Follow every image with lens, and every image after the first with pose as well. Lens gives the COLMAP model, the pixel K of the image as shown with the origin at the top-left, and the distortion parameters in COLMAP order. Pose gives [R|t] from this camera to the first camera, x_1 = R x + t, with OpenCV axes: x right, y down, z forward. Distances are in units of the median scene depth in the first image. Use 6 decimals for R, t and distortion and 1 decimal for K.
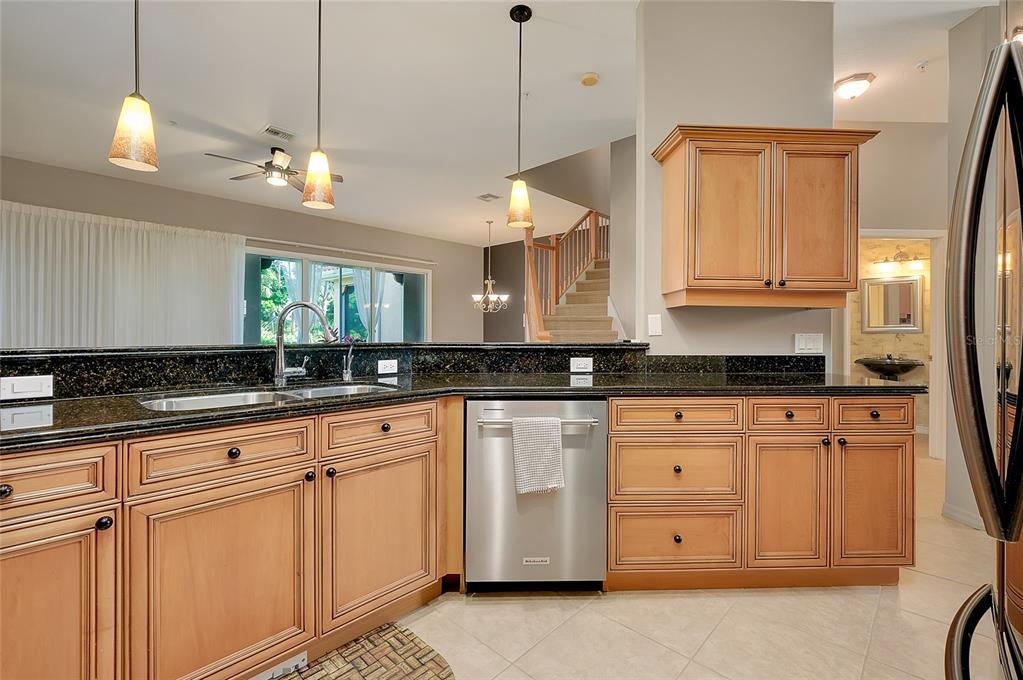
lens RADIAL K [[421.8, 0, 505.9], [0, 421.8, 334.3], [0, 0, 1]] dist [-0.000046, 0.000010]
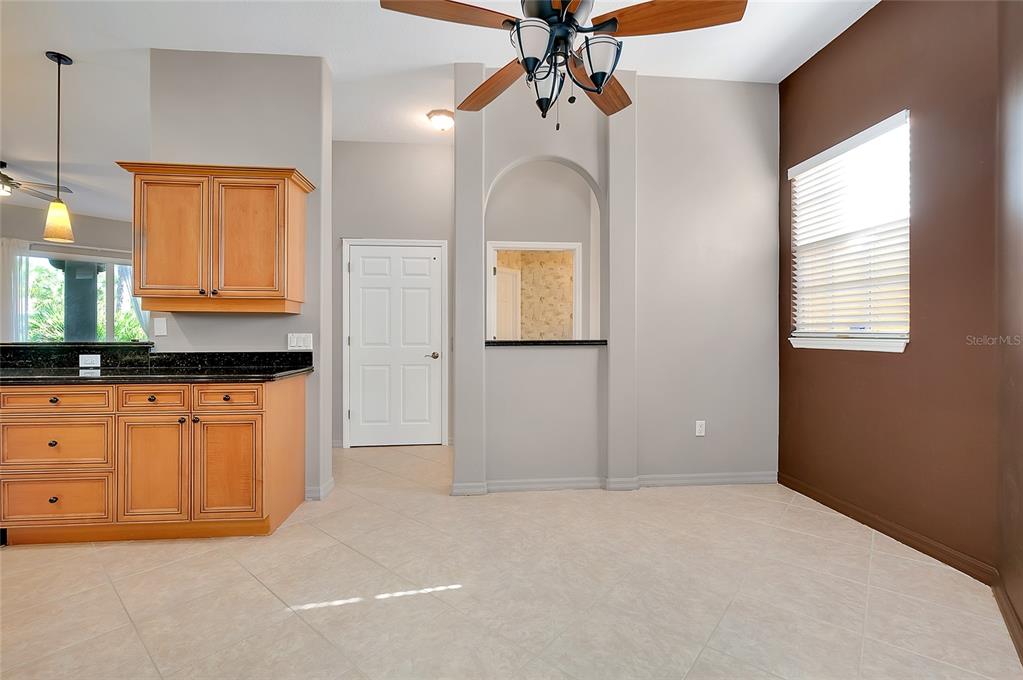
lens RADIAL K [[451.2, 0, 508.6], [0, 451.2, 329.1], [0, 0, 1]] dist [-0.000227, -0.000621]
pose [[0.997835, -0.001246, 0.065755, 1.255213], [0.001518, 0.999990, -0.004095, -0.007565], [-0.065749, 0.004186, 0.997827, -0.313009]]
